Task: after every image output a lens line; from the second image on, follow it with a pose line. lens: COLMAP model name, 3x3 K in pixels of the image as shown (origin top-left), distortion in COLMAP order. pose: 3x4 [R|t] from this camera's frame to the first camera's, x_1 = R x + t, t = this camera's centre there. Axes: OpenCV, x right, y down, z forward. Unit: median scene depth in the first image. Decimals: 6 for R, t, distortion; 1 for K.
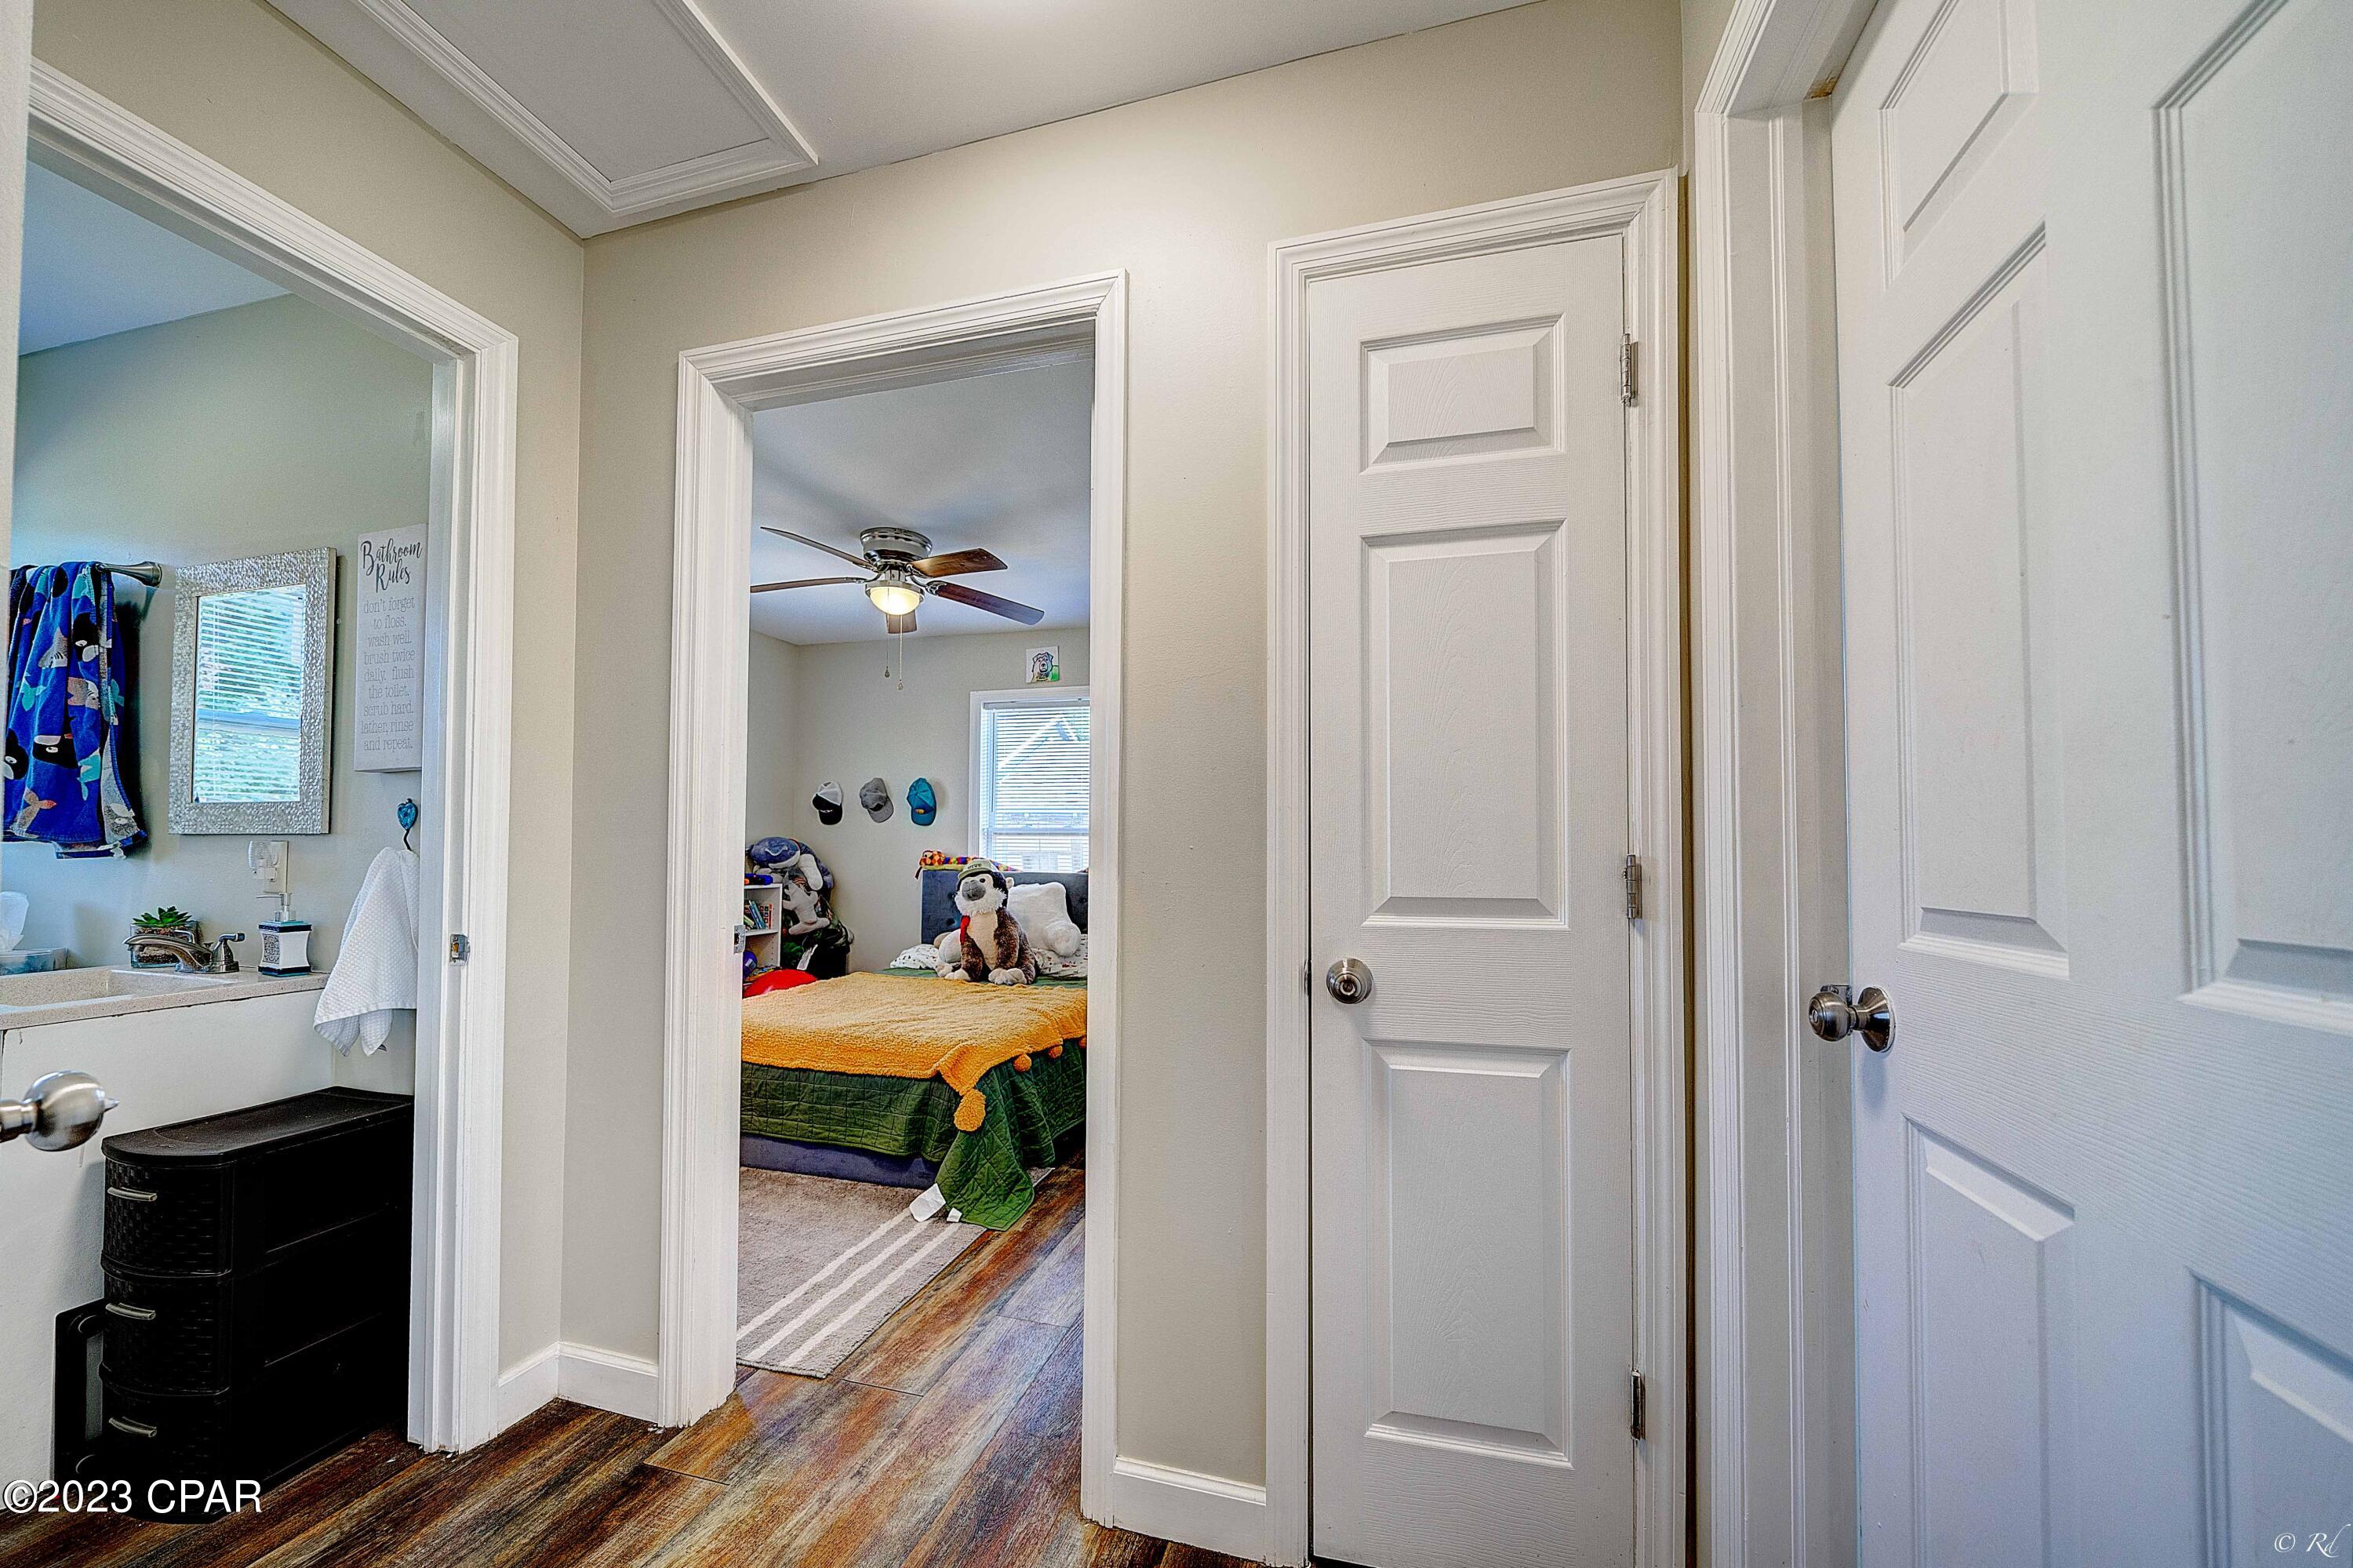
lens RADIAL K [[814.5, 0, 1182.9], [0, 814.5, 814.7], [0, 0, 1]] dist [-0.007292, -0.000103]
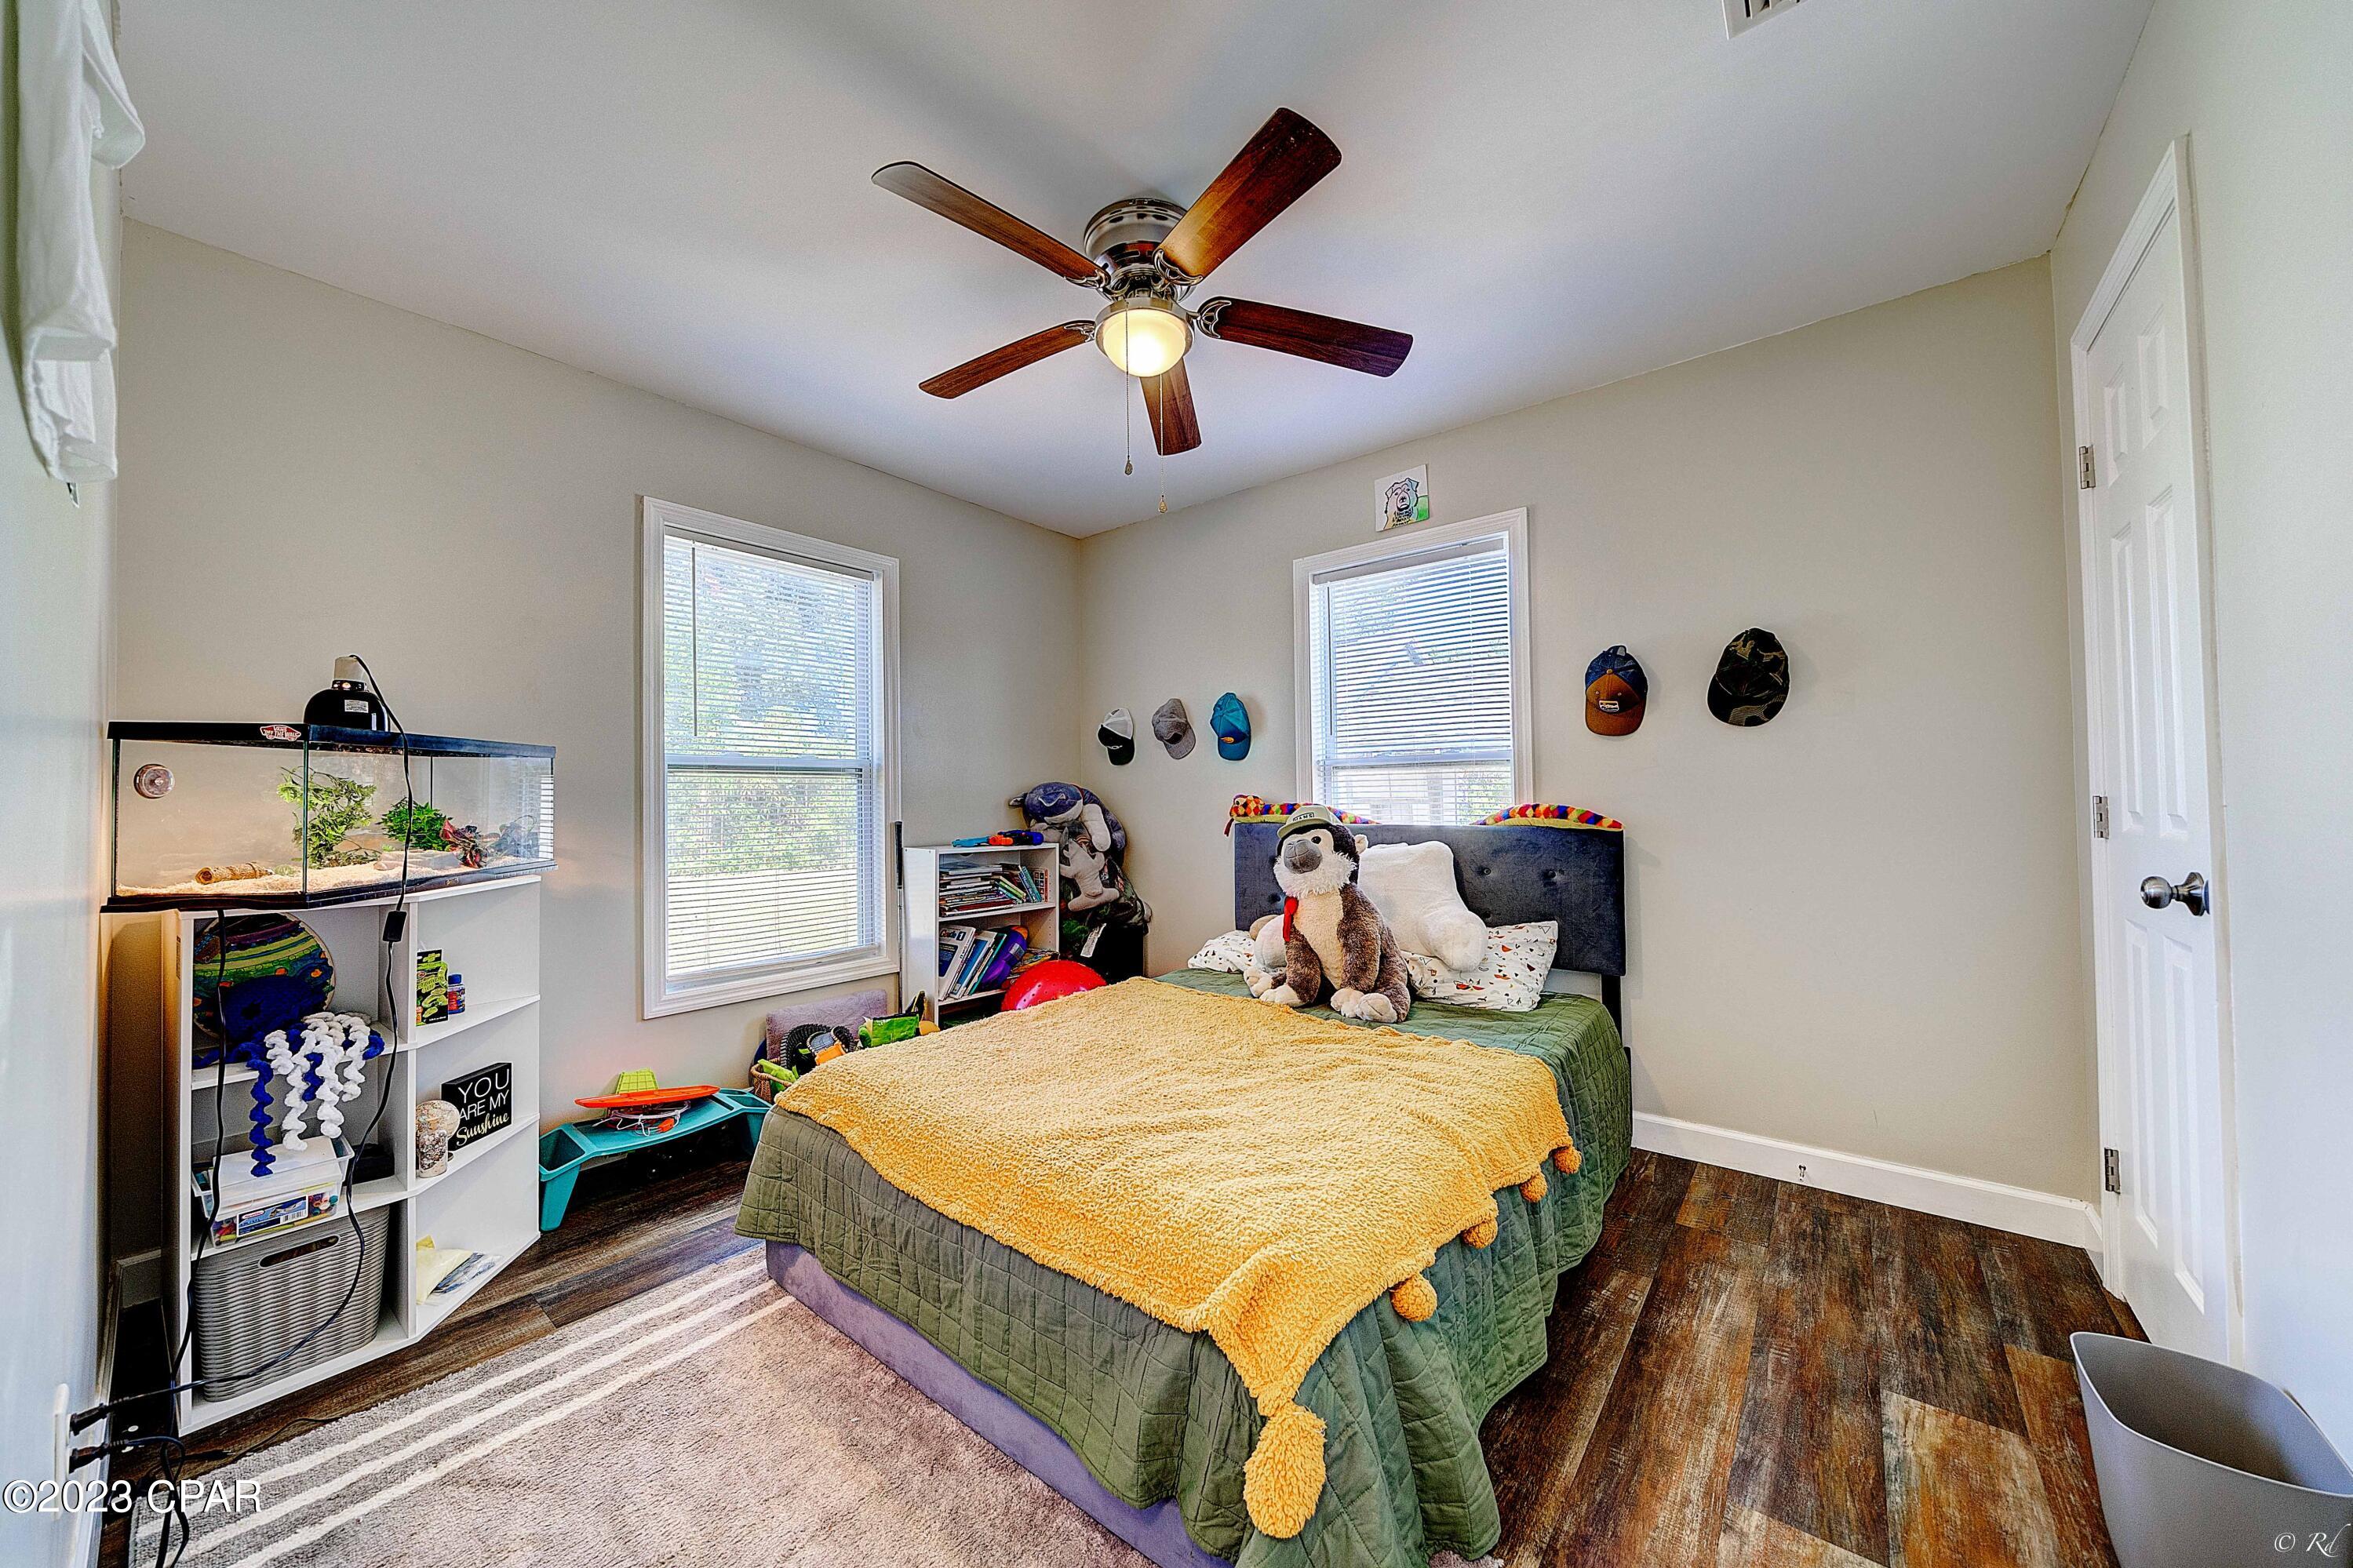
lens RADIAL K [[814.4, 0, 1182.9], [0, 814.4, 814.7], [0, 0, 1]] dist [-0.007292, -0.000103]
pose [[0.915331, -0.014016, -0.402458, -0.079410], [0.038408, 0.997877, 0.052601, 0.022459], [0.400866, -0.063605, 0.913926, 0.347699]]
